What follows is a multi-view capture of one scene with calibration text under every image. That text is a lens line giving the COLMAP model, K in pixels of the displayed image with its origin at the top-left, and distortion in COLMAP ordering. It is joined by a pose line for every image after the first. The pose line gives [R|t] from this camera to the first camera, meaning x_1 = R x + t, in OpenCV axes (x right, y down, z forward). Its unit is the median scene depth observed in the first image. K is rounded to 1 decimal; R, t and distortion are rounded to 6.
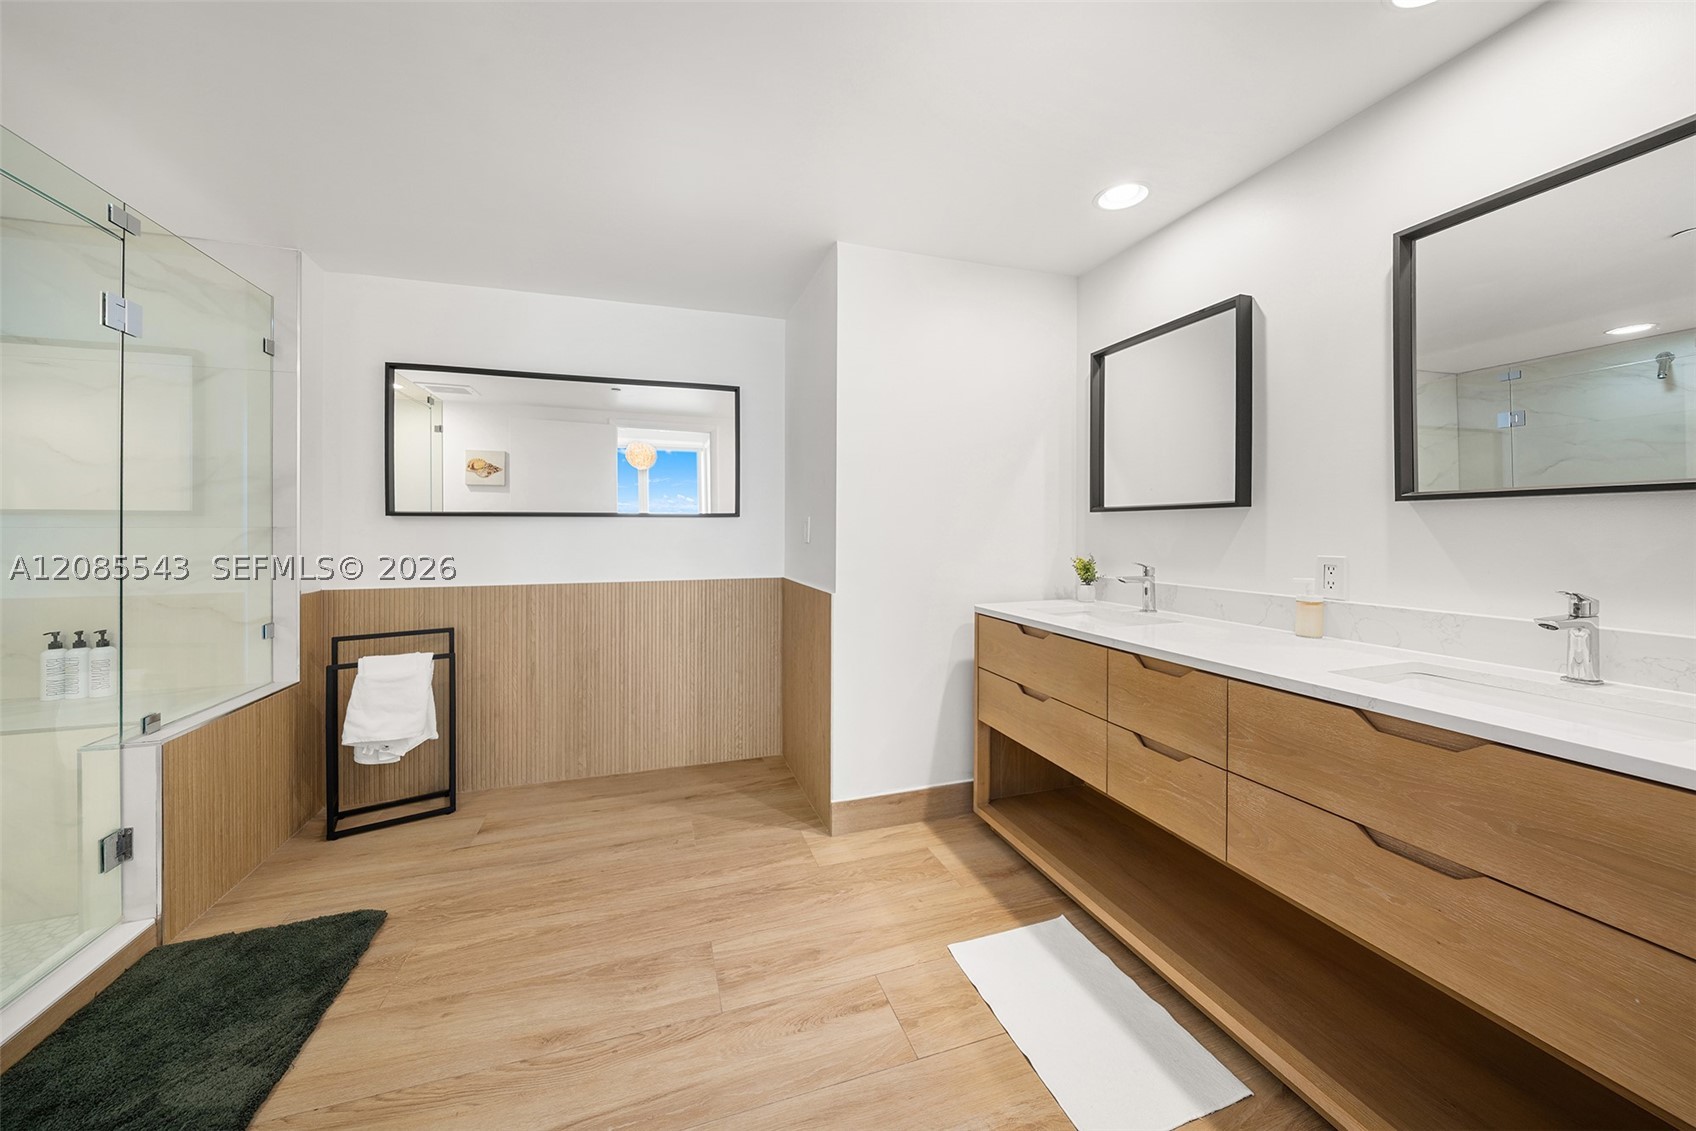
lens RADIAL K [[594.2, 0, 838.0], [0, 594.2, 536.3], [0, 0, 1]] dist [-0.004807, -0.000083]
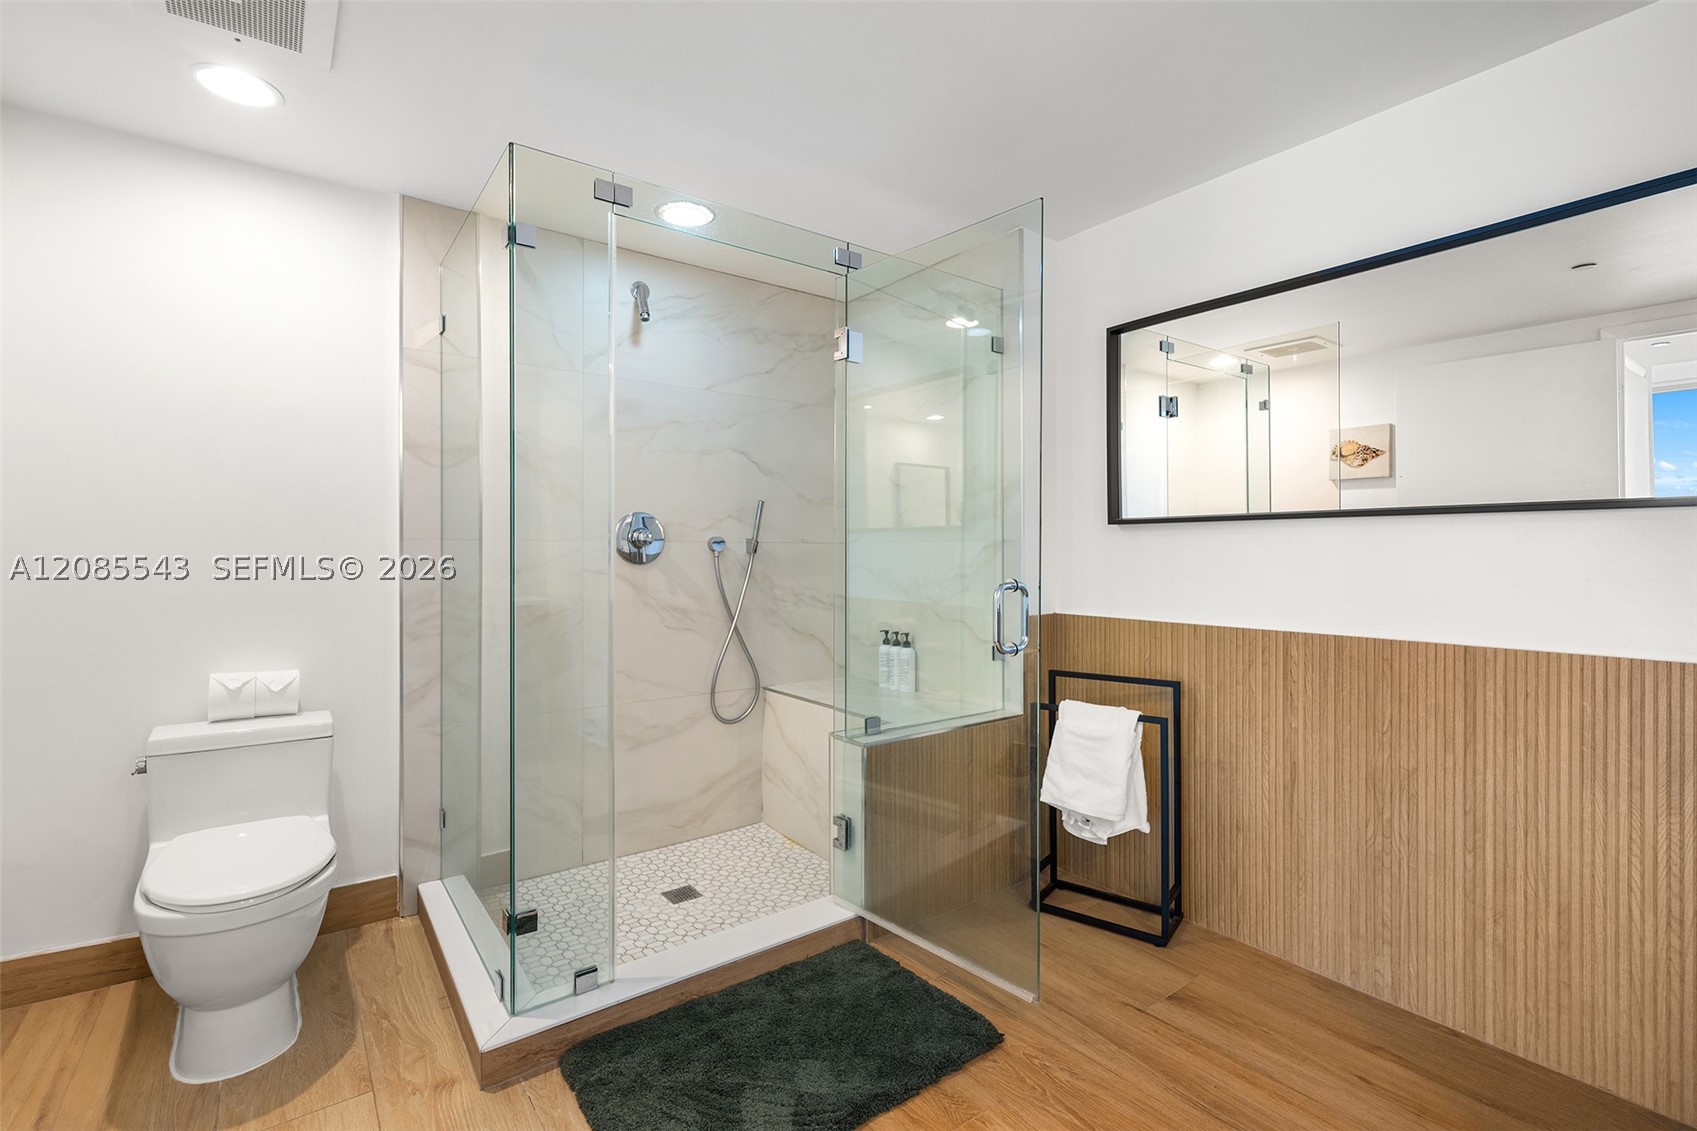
lens RADIAL K [[761.5, 0, 853.6], [0, 761.5, 550.6], [0, 0, 1]] dist [0.001500, -0.000001]
pose [[0.317567, 0.000135, -0.948236, 0.085164], [-0.008652, 0.999959, -0.002755, 0.005694], [0.948196, 0.009079, 0.317555, 0.370820]]
